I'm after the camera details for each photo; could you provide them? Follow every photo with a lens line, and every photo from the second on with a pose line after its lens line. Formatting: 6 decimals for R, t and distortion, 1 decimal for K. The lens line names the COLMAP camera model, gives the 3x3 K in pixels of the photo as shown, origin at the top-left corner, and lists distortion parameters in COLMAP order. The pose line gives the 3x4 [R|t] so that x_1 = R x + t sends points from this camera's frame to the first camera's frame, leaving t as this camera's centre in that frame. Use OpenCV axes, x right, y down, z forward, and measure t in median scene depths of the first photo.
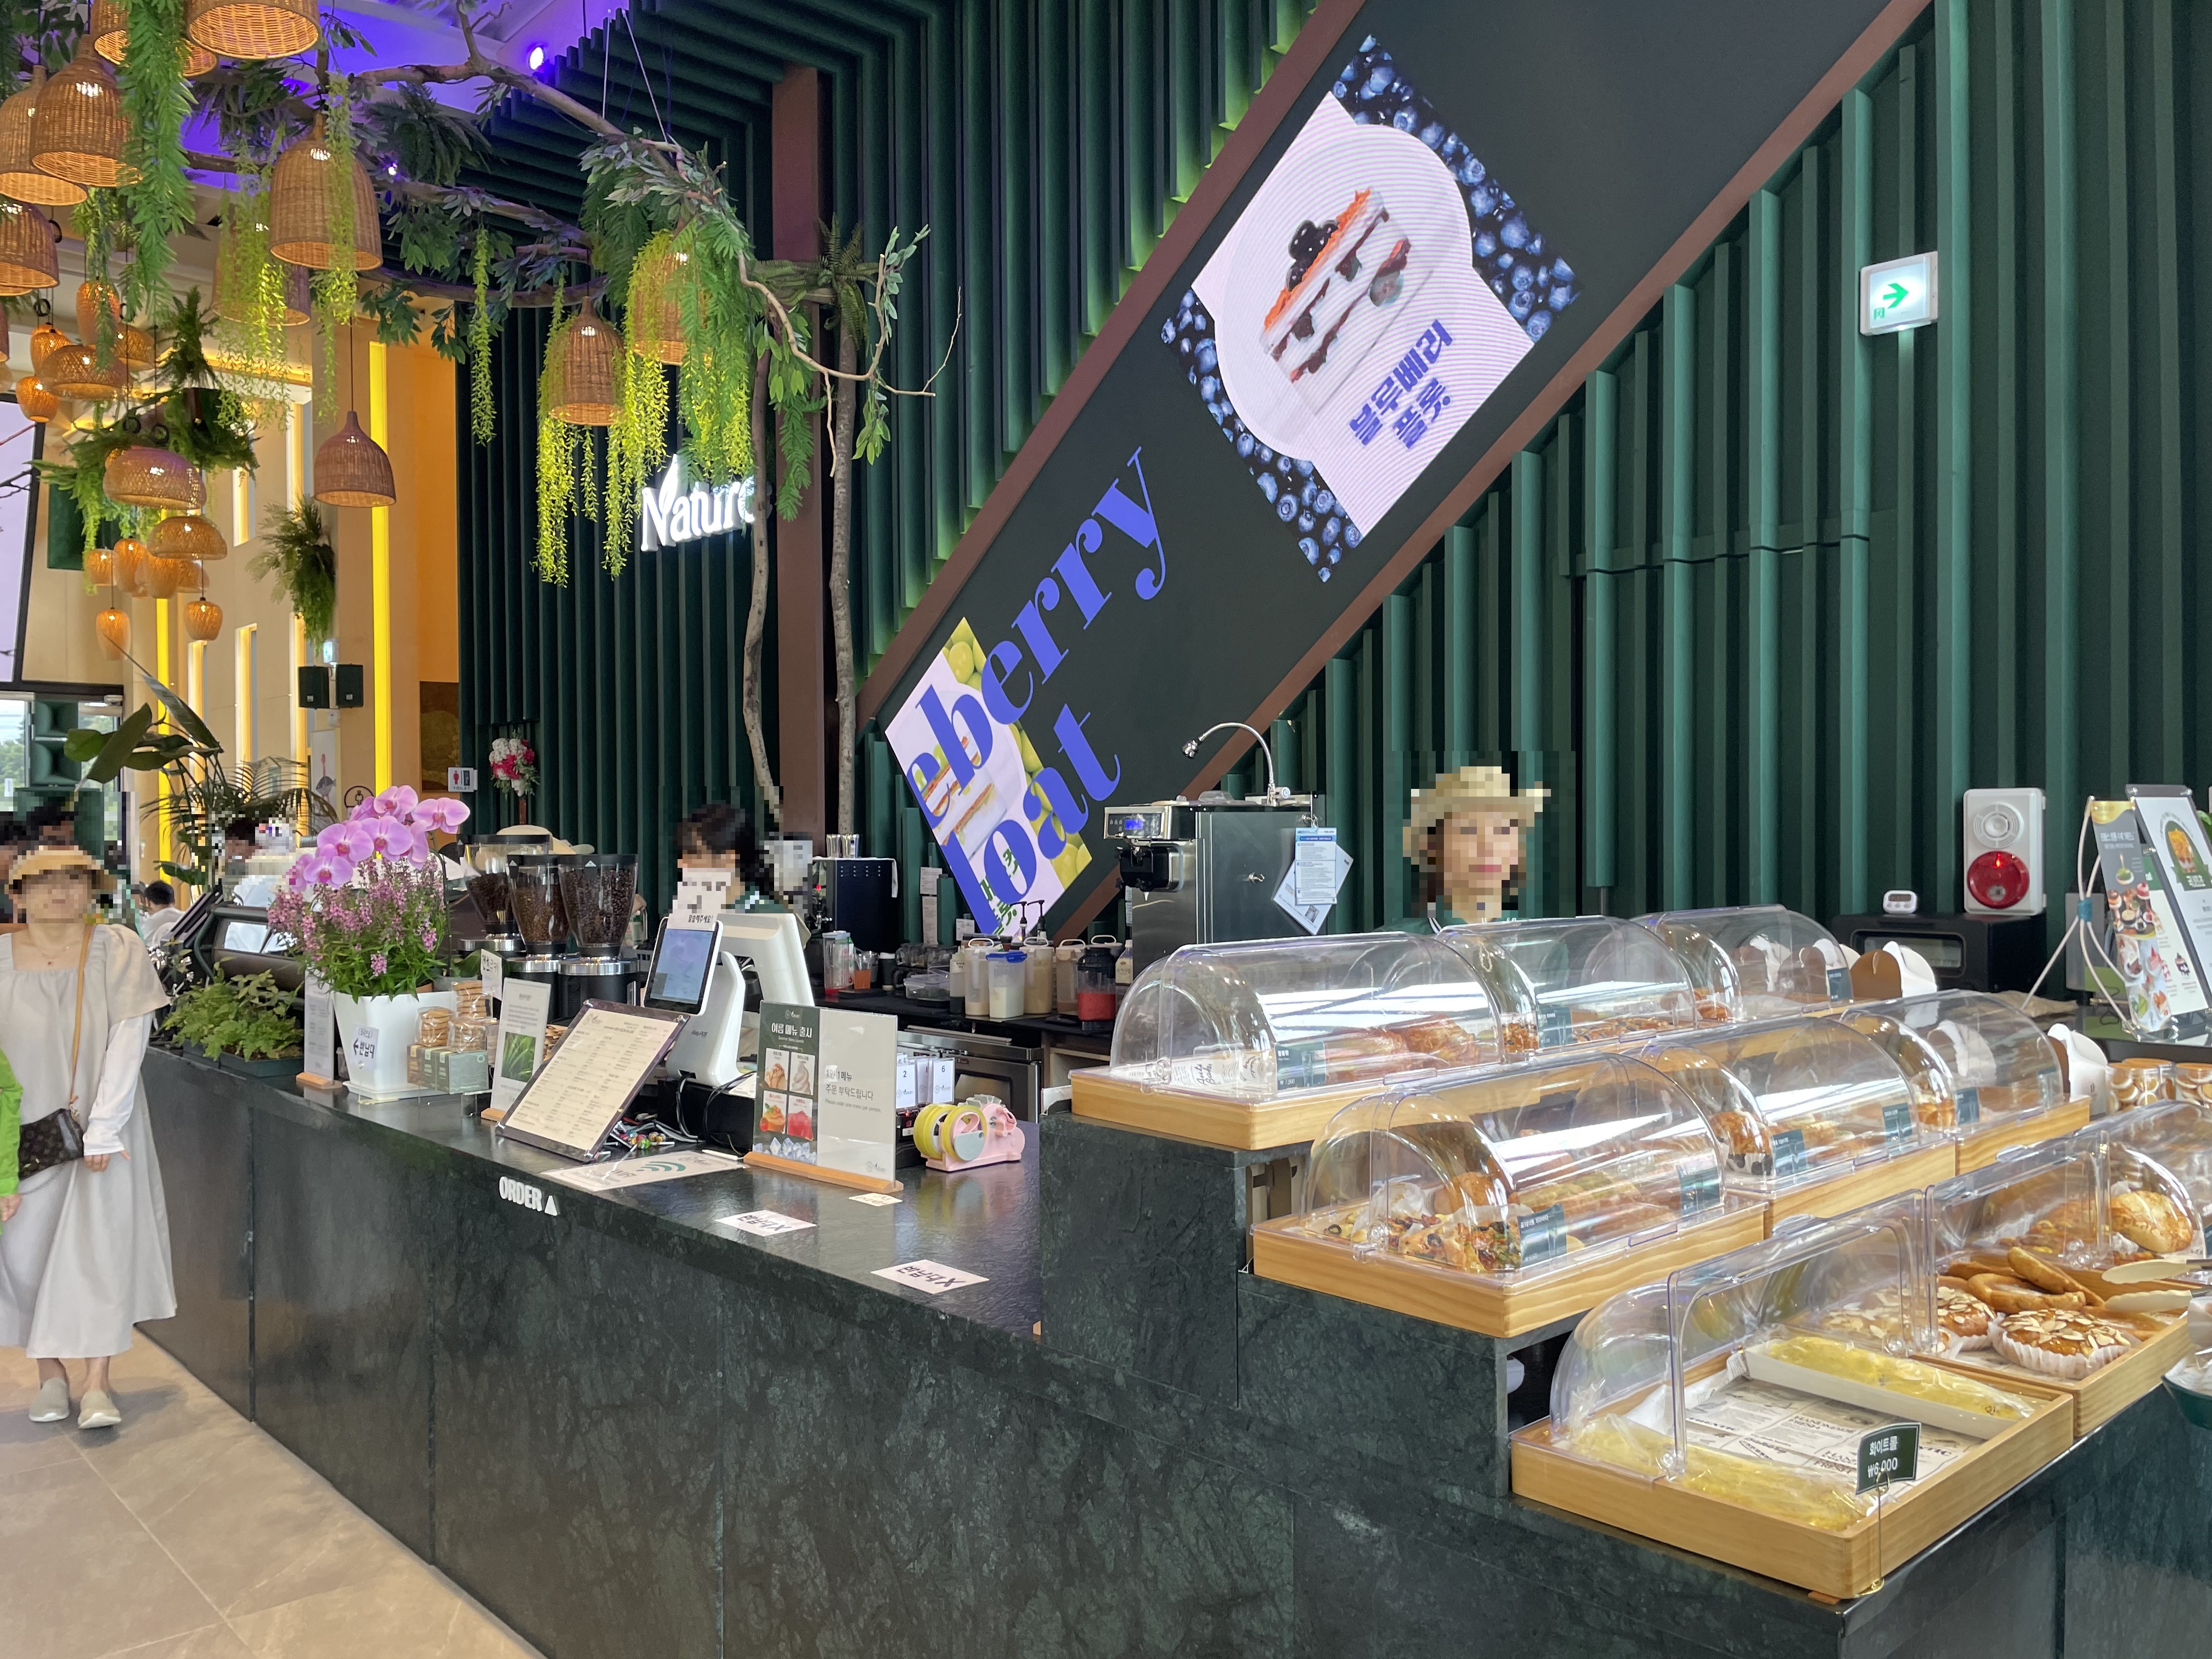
lens RADIAL K [[1668.8, 0, 1051.5], [0, 1668.8, 836.1], [0, 0, 1]] dist [0.062880, 0.000432]
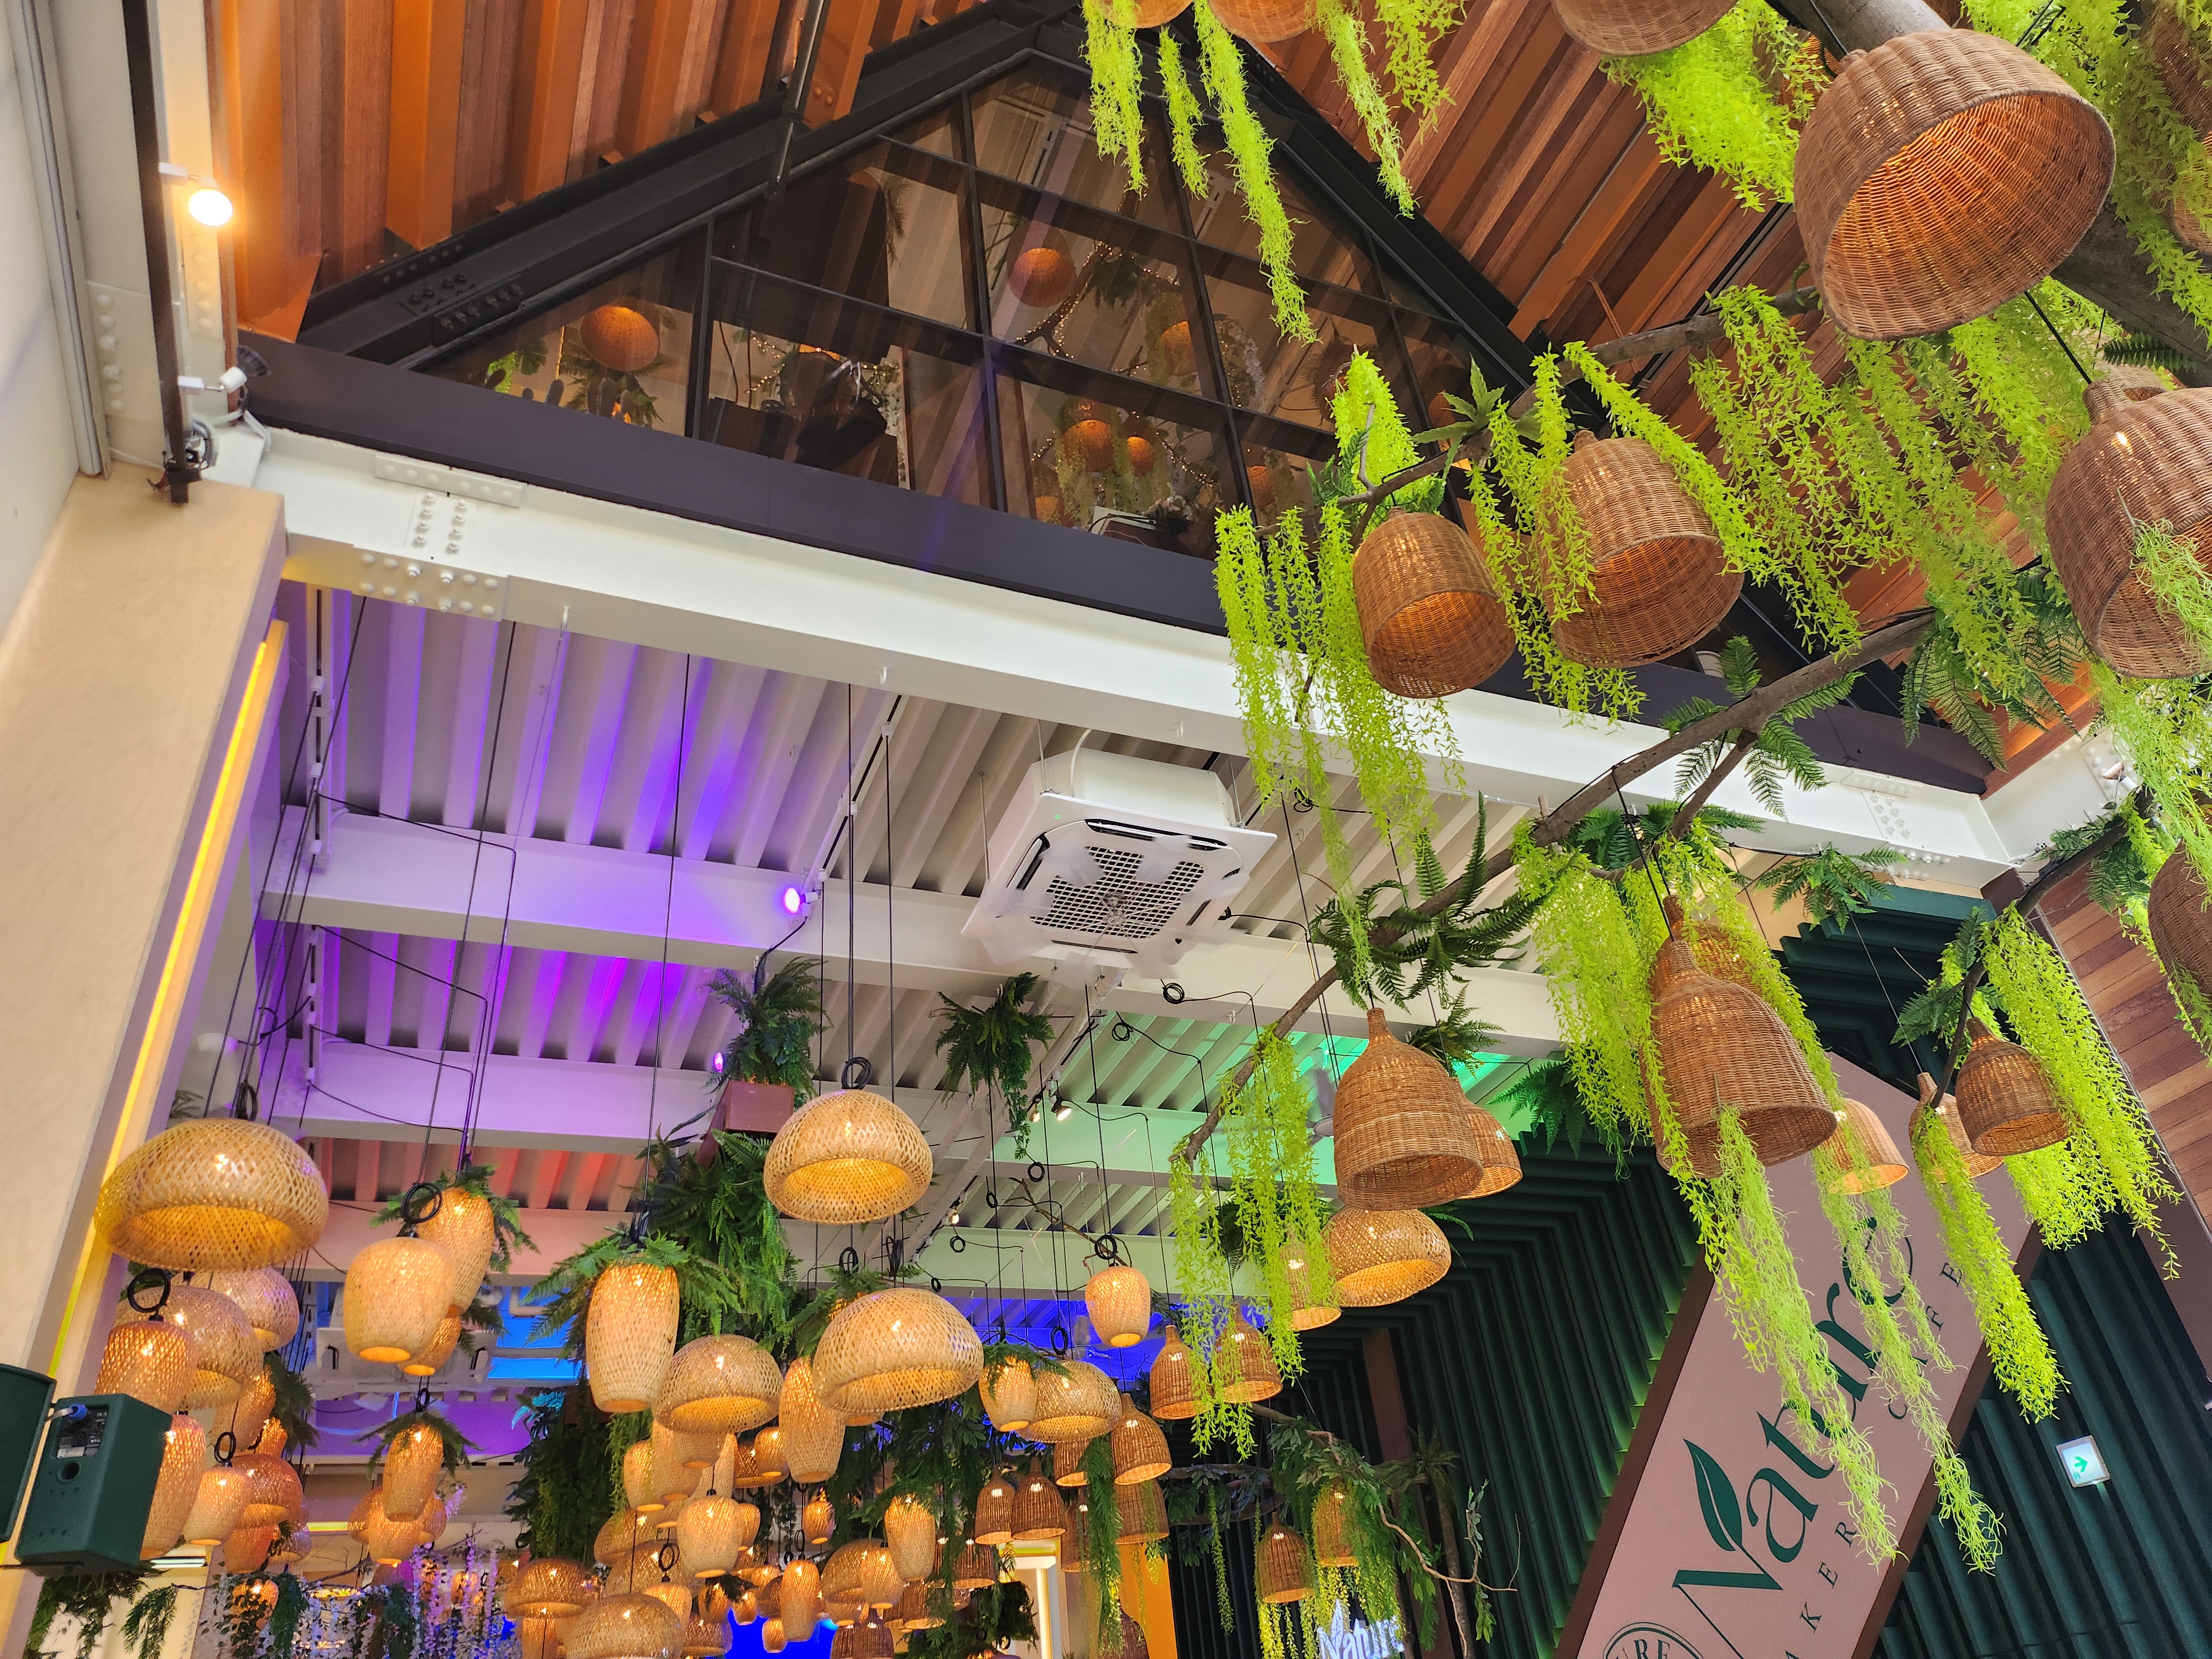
lens RADIAL K [[1539.5, 0, 1106.0], [0, 1539.5, 829.5], [0, 0, 1]] dist [0.073457, -0.083891]
pose [[0.940432, -0.261202, -0.217625, 0.059227], [0.091648, 0.811181, -0.577569, -0.015888], [0.327396, 0.523220, 0.786799, -0.538944]]
